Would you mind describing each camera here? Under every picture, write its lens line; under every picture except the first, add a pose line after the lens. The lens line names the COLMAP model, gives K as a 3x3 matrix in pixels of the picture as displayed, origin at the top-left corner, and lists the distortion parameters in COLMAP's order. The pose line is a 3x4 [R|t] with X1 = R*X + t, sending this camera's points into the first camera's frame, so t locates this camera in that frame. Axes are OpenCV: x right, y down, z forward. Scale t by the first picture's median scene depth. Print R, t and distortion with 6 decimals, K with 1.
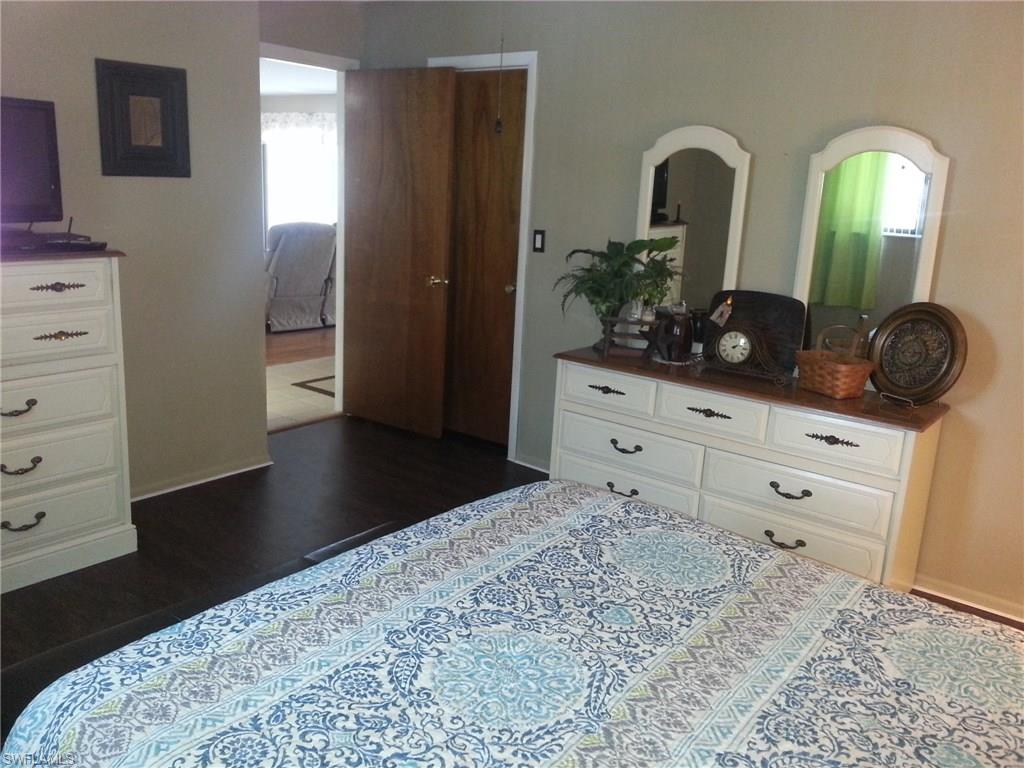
lens RADIAL K [[826.8, 0, 510.8], [0, 826.8, 376.0], [0, 0, 1]] dist [0.061881, -0.086030]
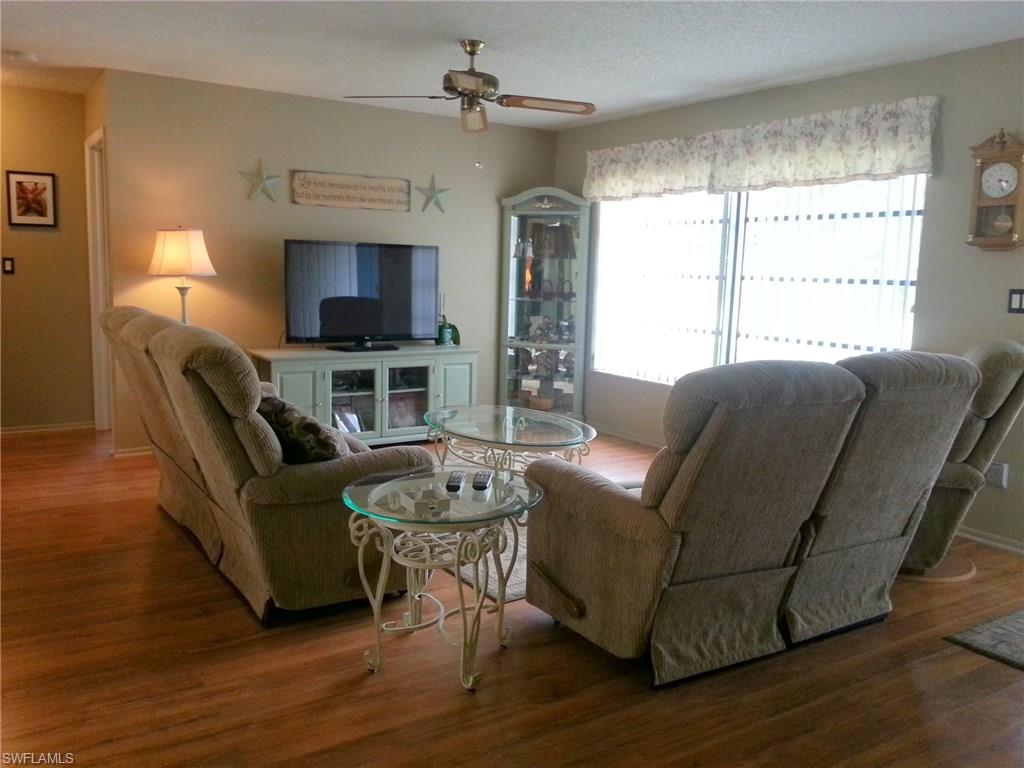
lens RADIAL K [[826.8, 0, 513.4], [0, 826.8, 383.0], [0, 0, 1]] dist [0.061881, -0.086030]
pose [[0.947233, 0.036249, -0.318490, -0.228897], [-0.064923, 0.994688, -0.079879, -0.138079], [0.313903, 0.096341, 0.944555, 0.622851]]
